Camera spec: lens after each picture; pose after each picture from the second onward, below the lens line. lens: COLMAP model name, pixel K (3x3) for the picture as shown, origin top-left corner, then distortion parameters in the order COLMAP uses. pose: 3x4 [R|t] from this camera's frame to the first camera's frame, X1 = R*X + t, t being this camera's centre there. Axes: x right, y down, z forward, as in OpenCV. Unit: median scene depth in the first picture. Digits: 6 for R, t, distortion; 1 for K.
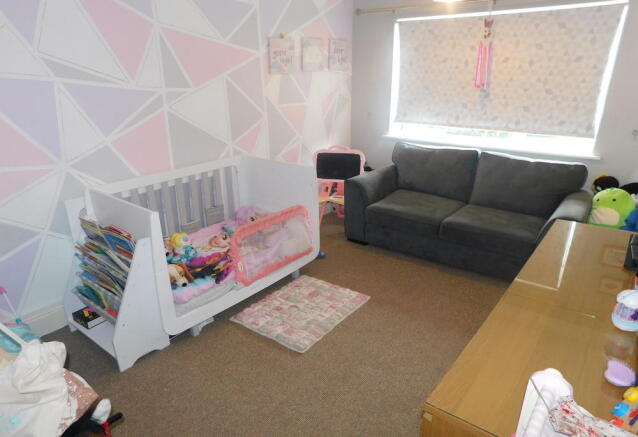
lens RADIAL K [[416.2, 0, 318.9], [0, 416.2, 219.6], [0, 0, 1]] dist [0.001850, 0.000801]
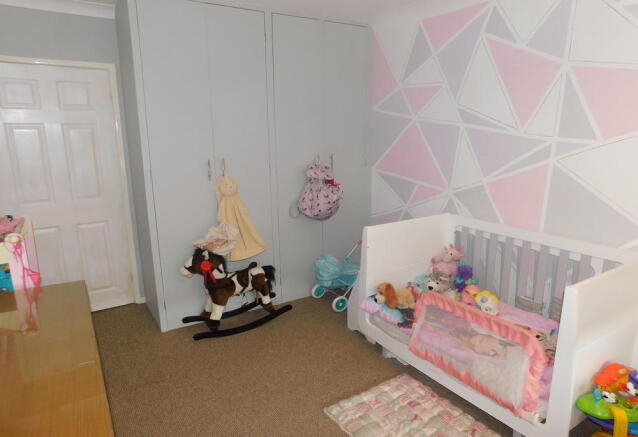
lens RADIAL K [[416.2, 0, 320.0], [0, 416.2, 217.4], [0, 0, 1]] dist [0.001850, 0.000801]
pose [[-0.307275, 0.215120, -0.926987, 0.619817], [-0.325678, 0.891520, 0.314844, -0.298567], [0.894157, 0.398643, -0.203882, 0.858968]]
